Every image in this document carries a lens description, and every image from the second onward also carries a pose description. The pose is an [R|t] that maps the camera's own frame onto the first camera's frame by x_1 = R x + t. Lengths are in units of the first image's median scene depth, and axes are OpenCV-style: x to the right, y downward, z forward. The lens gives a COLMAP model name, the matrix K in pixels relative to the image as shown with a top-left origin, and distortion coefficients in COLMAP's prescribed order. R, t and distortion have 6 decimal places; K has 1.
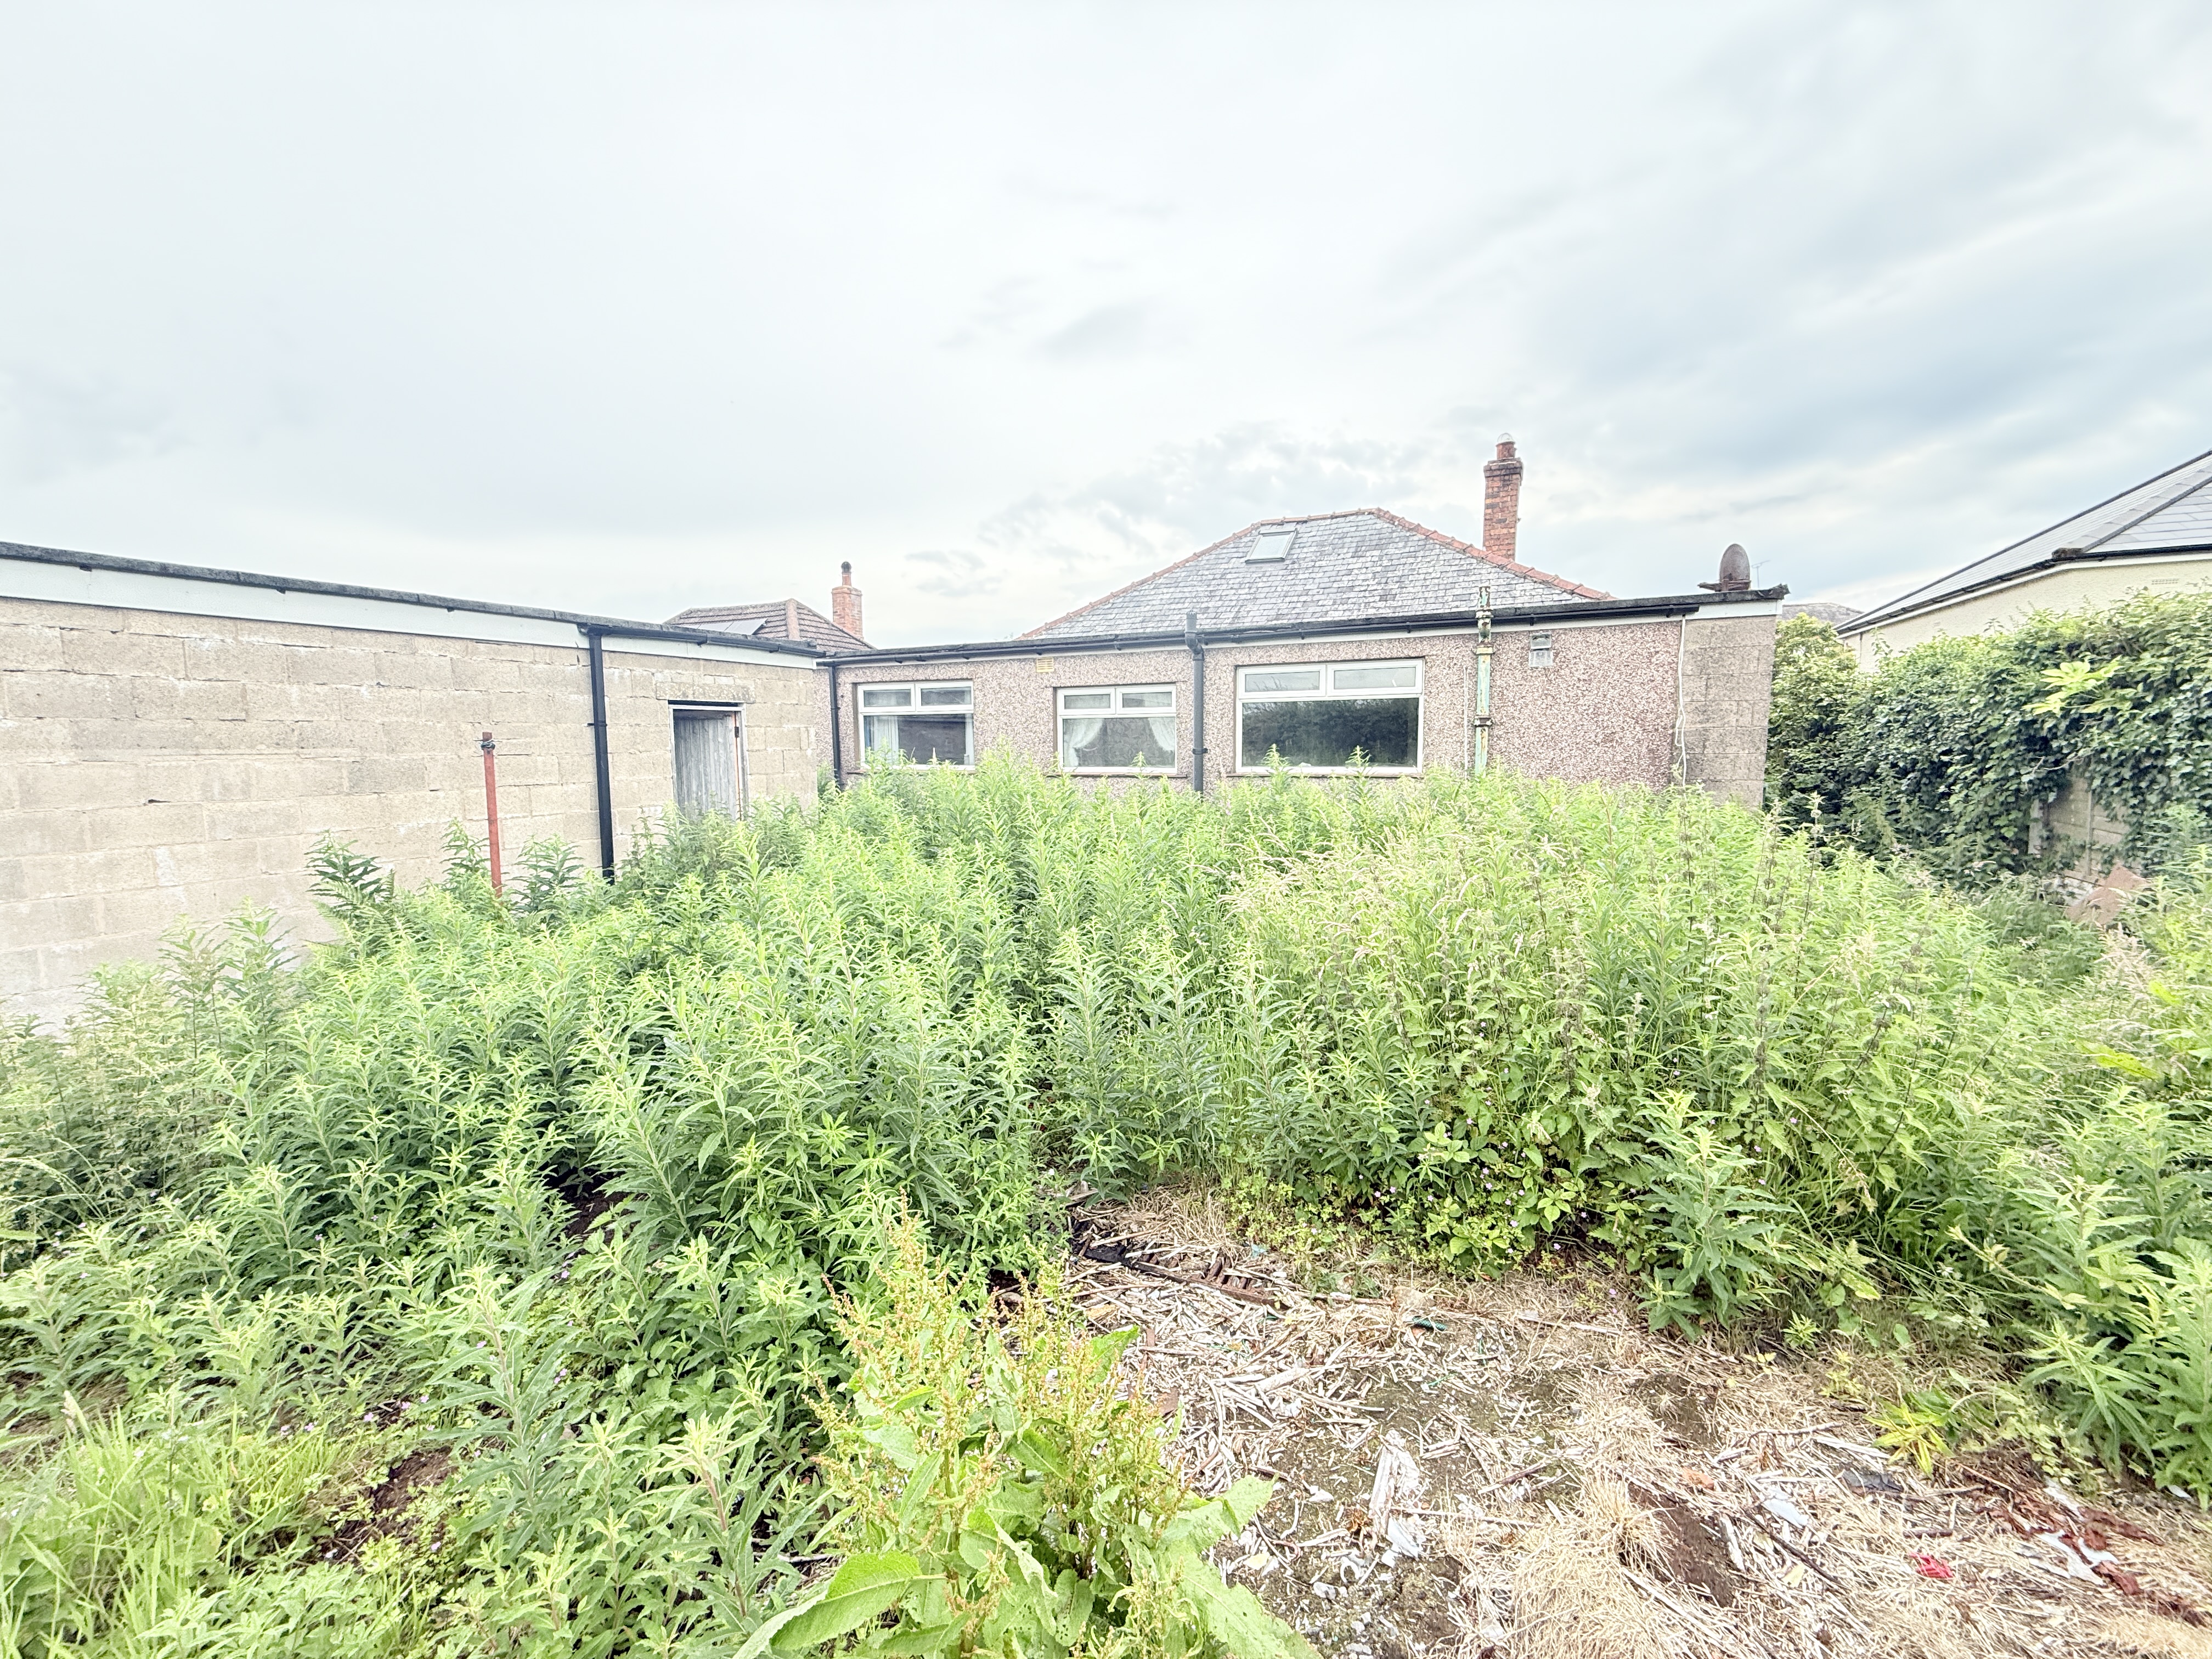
lens RADIAL K [[875.9, 0, 1105.7], [0, 875.9, 826.1], [0, 0, 1]] dist [0.001360, 0.000192]
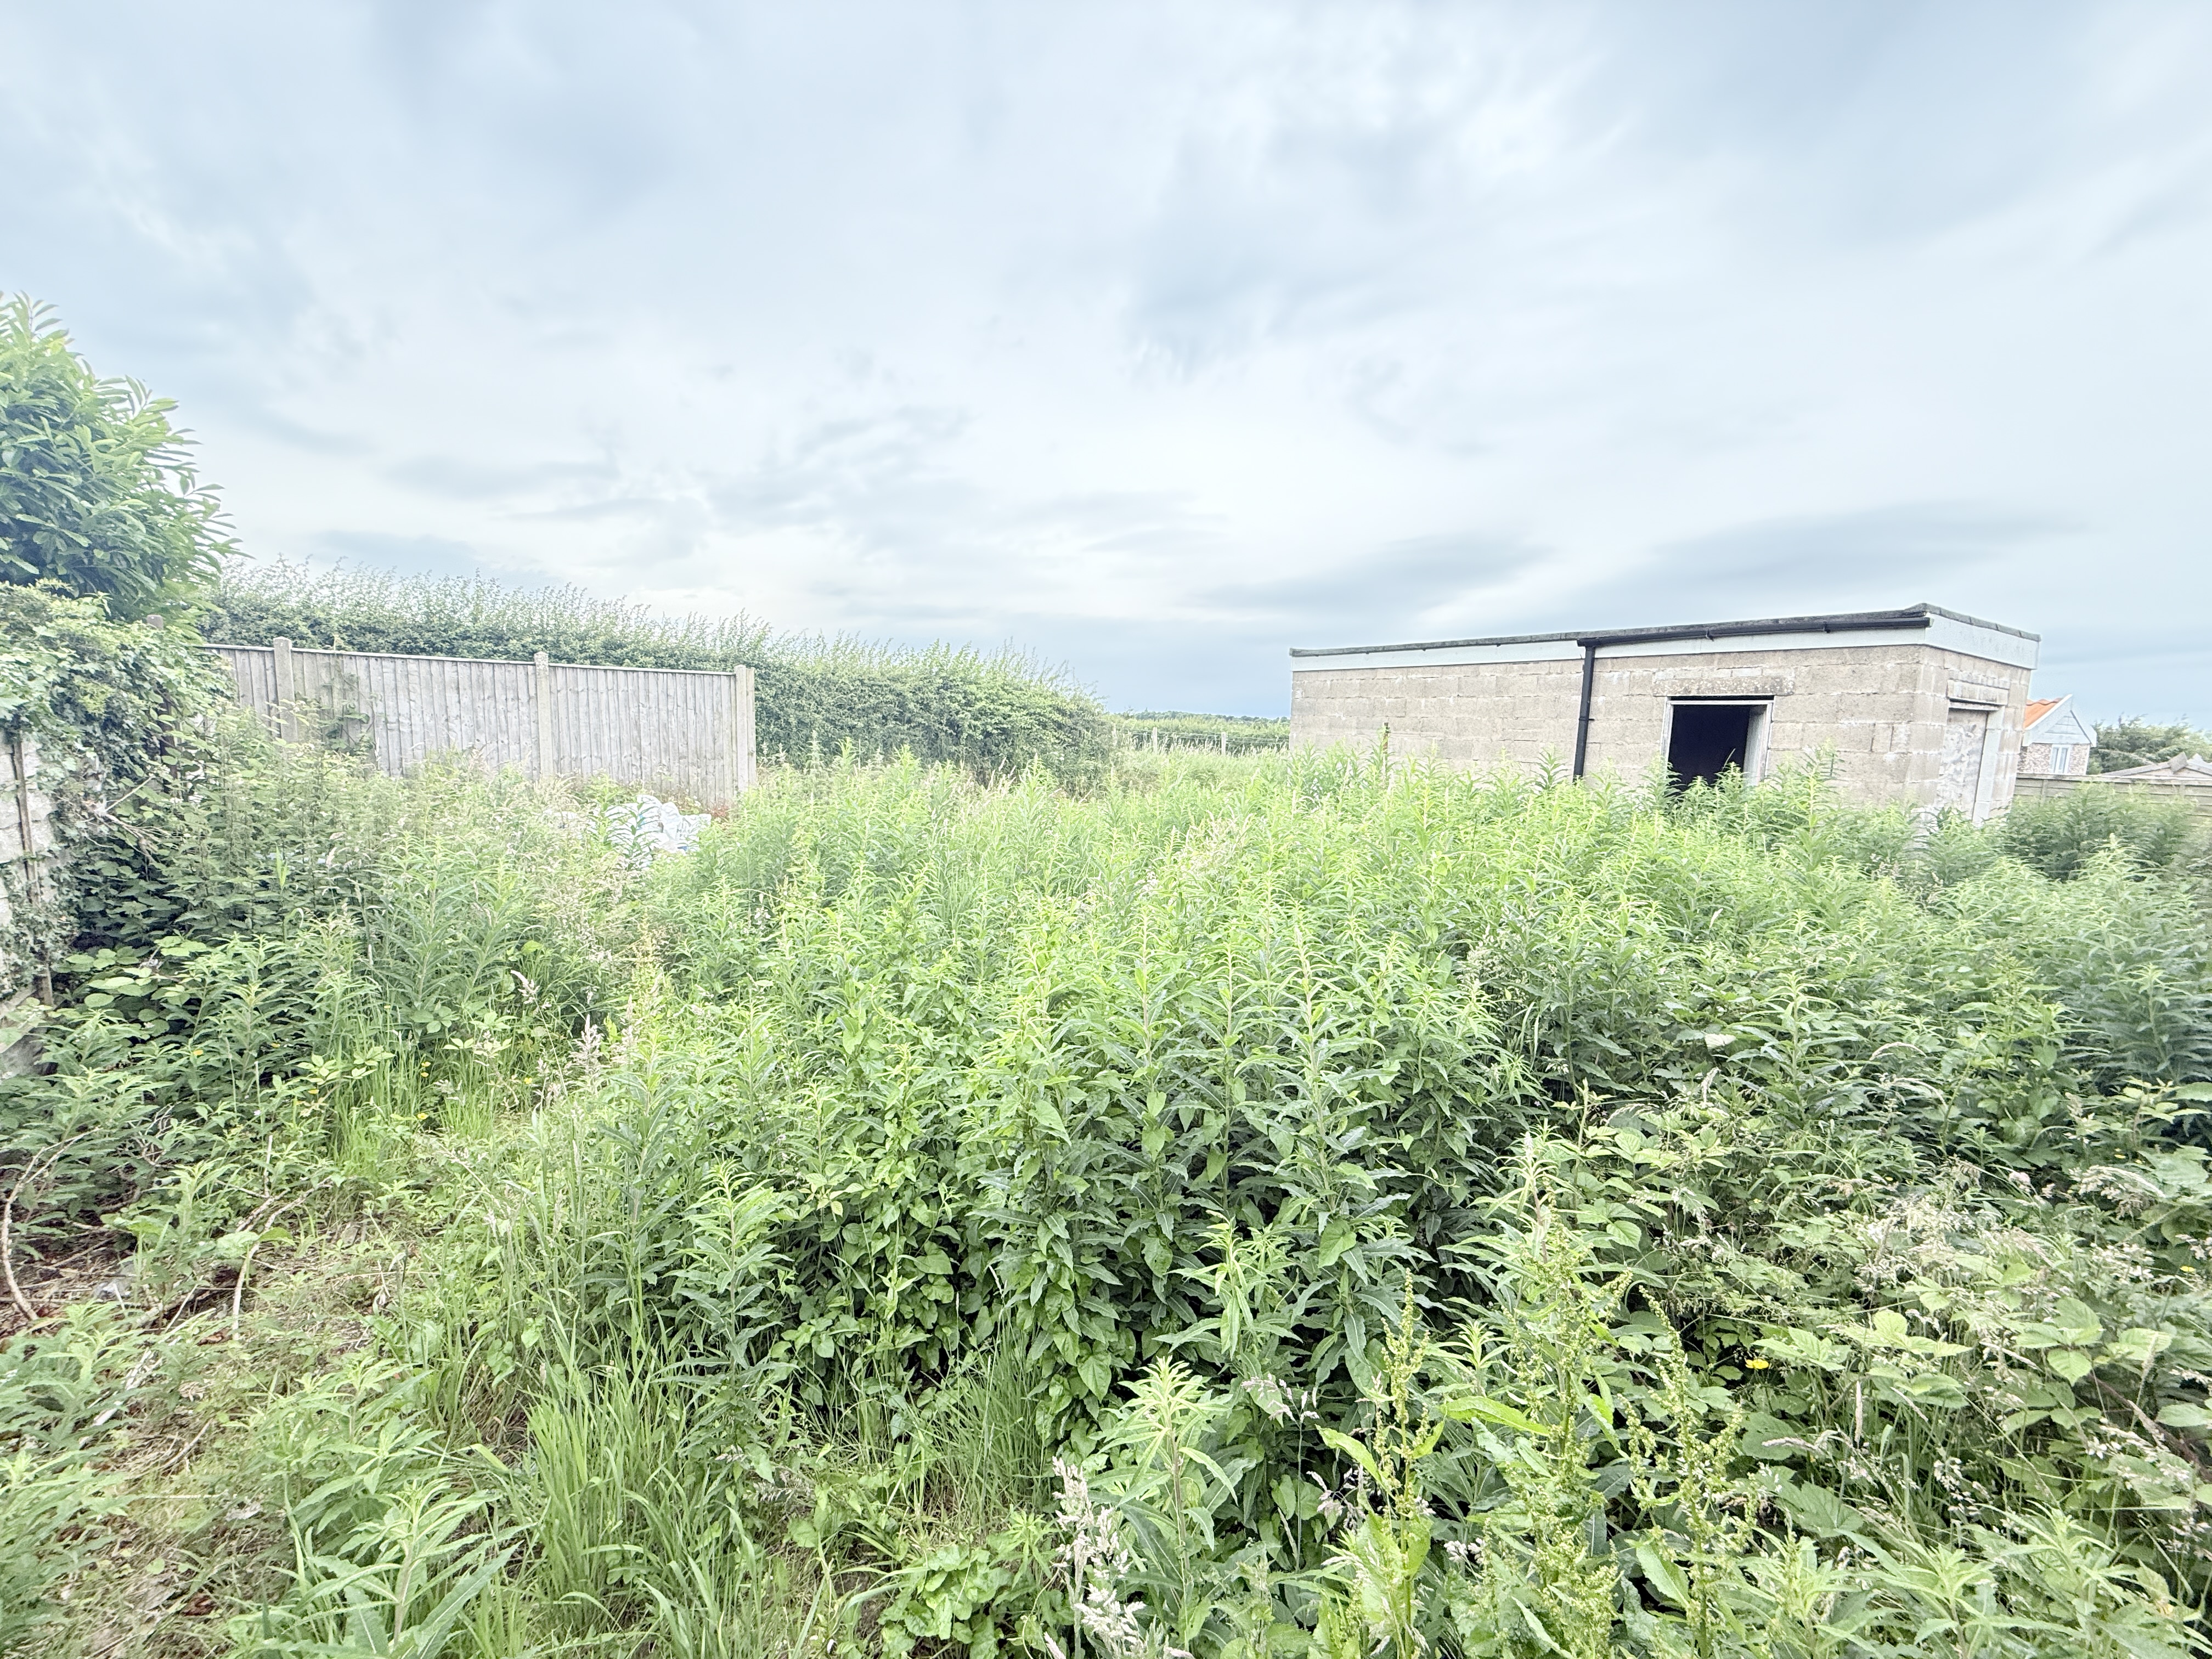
lens RADIAL K [[875.9, 0, 1106.3], [0, 875.9, 829.4], [0, 0, 1]] dist [0.001360, 0.000192]
pose [[-0.449534, 0.117796, -0.885462, 0.882963], [-0.098314, 0.978720, 0.180115, -0.124866], [0.887837, 0.168022, -0.428387, 0.995949]]
